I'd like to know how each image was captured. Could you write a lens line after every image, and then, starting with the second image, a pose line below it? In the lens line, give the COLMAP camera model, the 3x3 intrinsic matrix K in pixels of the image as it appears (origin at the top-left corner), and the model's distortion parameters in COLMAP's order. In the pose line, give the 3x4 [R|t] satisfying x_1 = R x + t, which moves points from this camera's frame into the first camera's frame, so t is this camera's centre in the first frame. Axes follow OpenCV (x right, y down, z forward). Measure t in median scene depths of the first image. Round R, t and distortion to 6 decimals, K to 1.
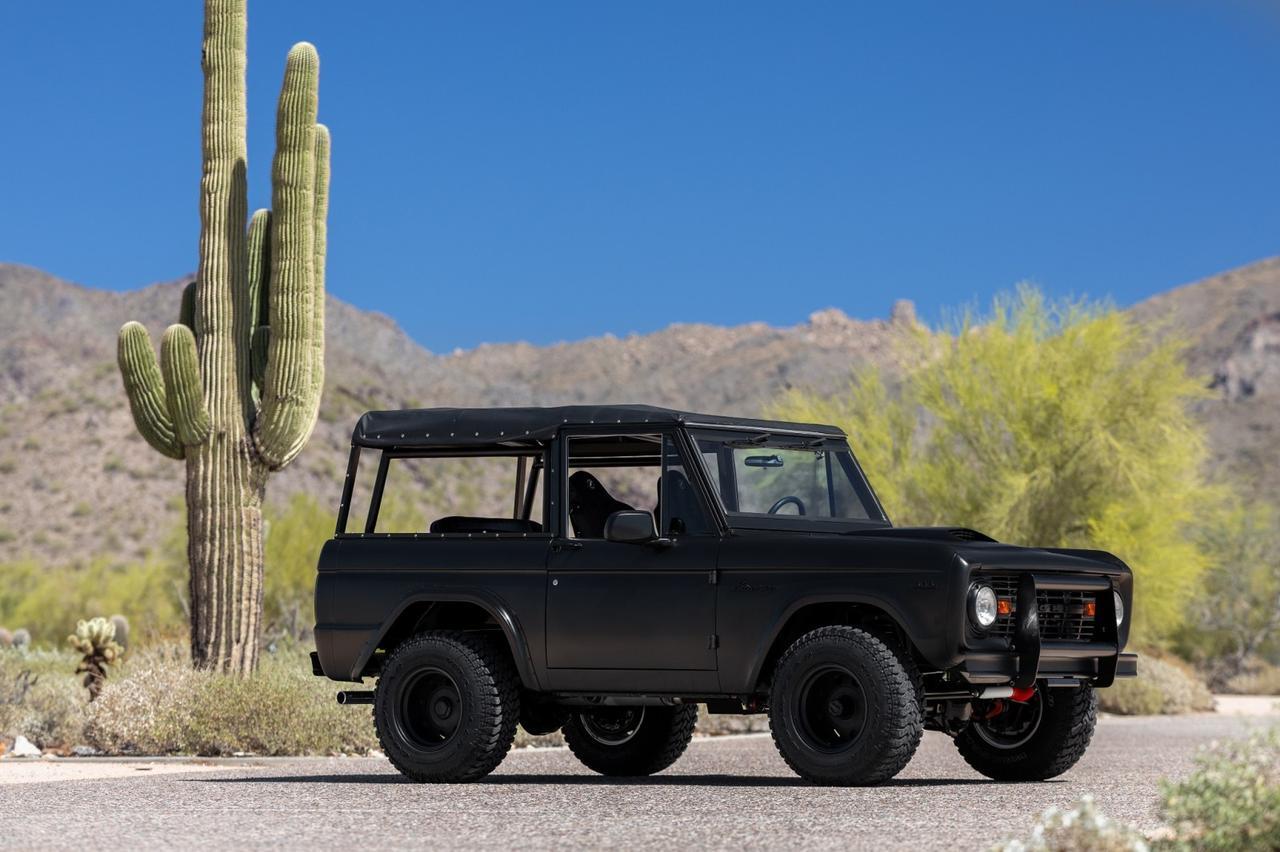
lens RADIAL K [[5747.9, 0, 640.0], [0, 5747.9, 426.0], [0, 0, 1]] dist [0.089596, -2.113553]
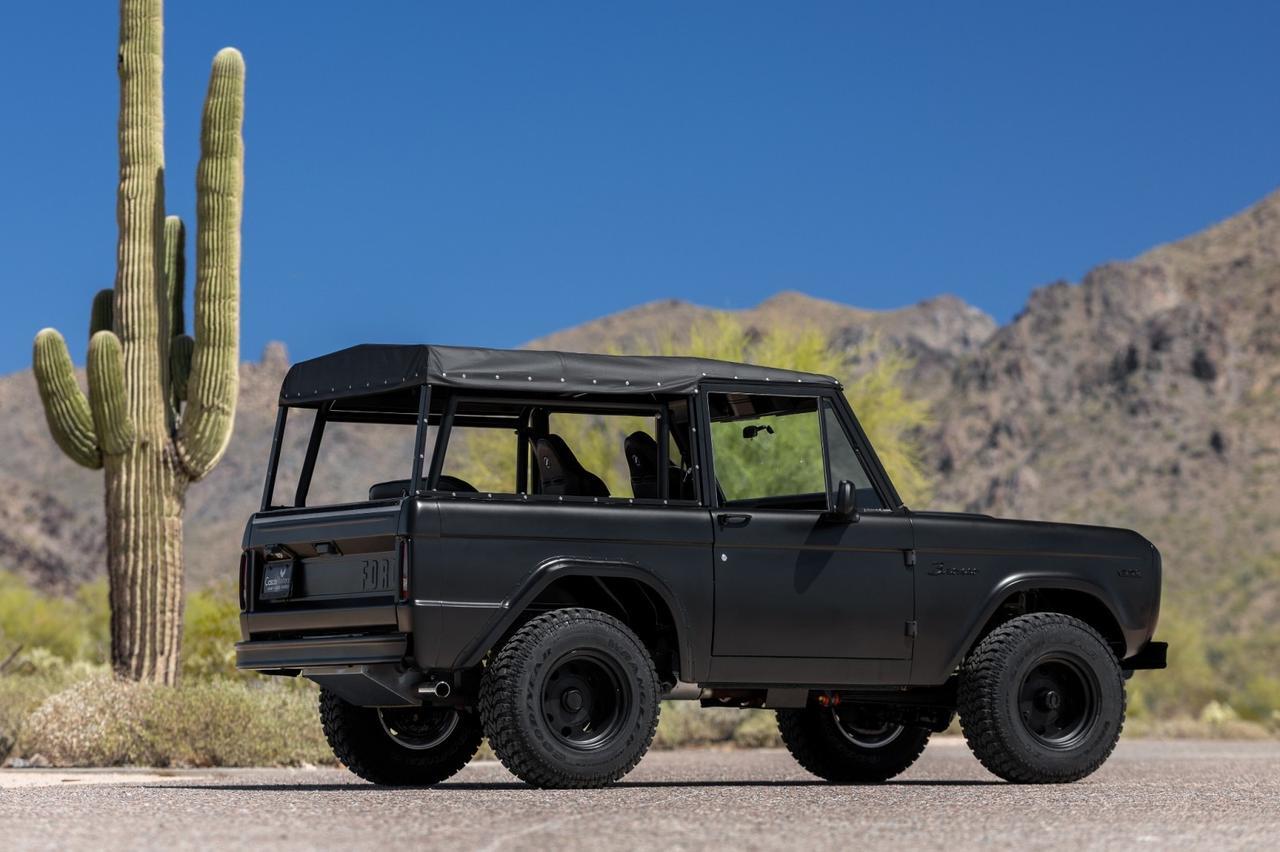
lens RADIAL K [[6075.6, 0, 640.0], [0, 6075.6, 426.0], [0, 0, 1]] dist [0.026544, 4.264491]
pose [[0.989309, 0.007428, 0.145644, -0.140593], [-0.005920, 0.999924, -0.010781, 0.009179], [-0.145713, 0.009803, 0.989278, -0.043455]]
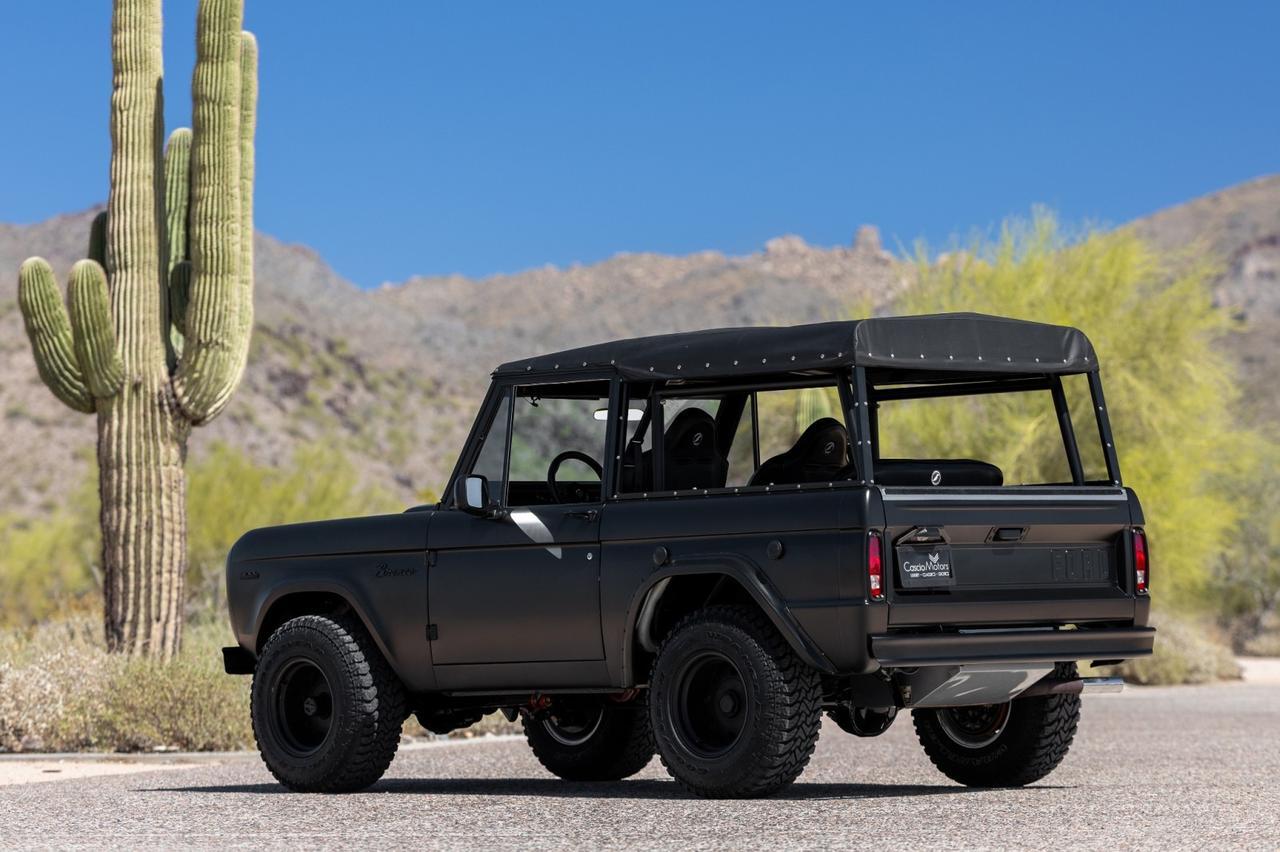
lens RADIAL K [[6075.6, 0, 640.0], [0, 6075.6, 426.0], [0, 0, 1]] dist [0.026544, 4.264491]
pose [[0.999902, -0.008884, 0.010864, -0.006018], [0.008767, 0.999904, 0.010721, -0.001503], [-0.010958, -0.010625, 0.999884, 0.069092]]
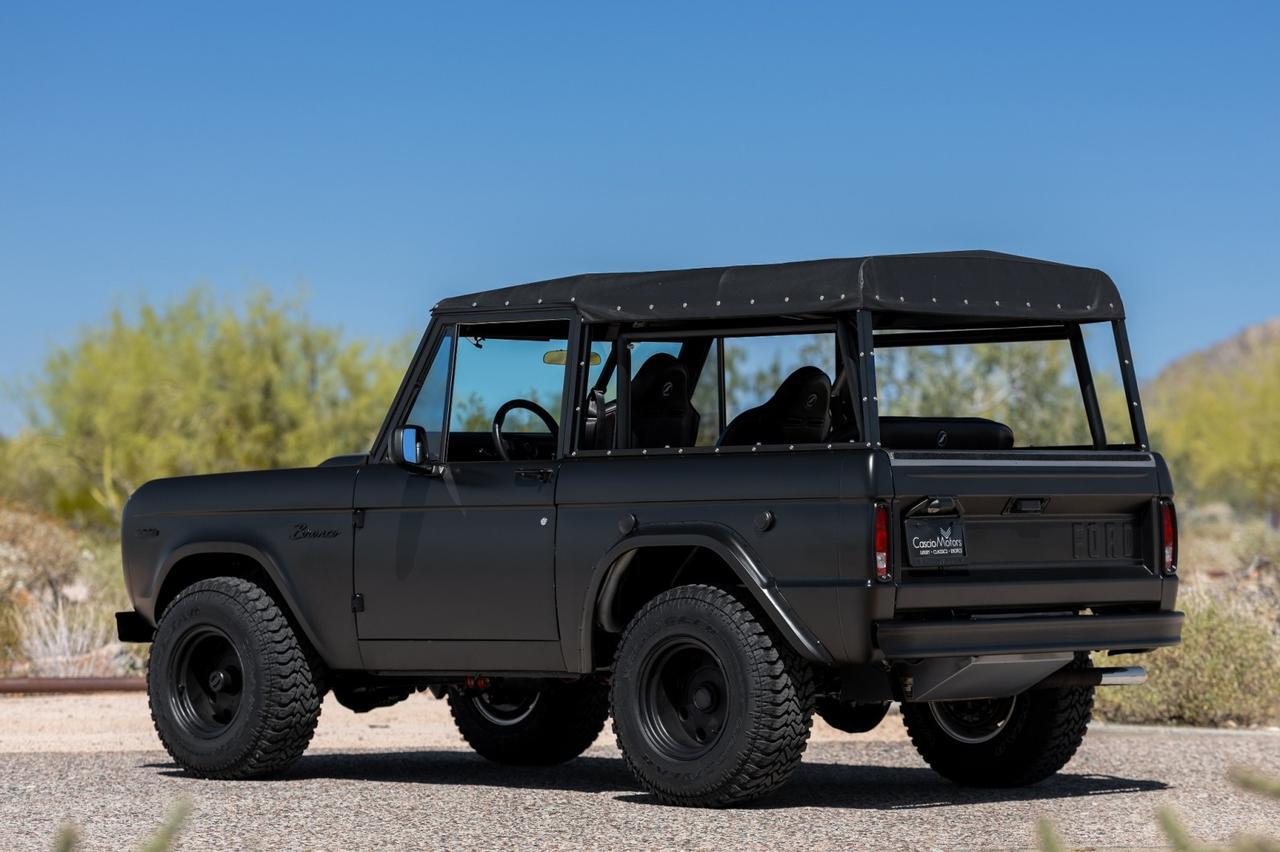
lens RADIAL K [[5747.9, 0, 640.0], [0, 5747.9, 426.0], [0, 0, 1]] dist [0.089596, -2.113553]
pose [[0.999089, 0.007267, 0.042041, -0.017608], [-0.008376, 0.999620, 0.026272, -0.003659], [-0.041834, -0.026600, 0.998770, 0.177087]]
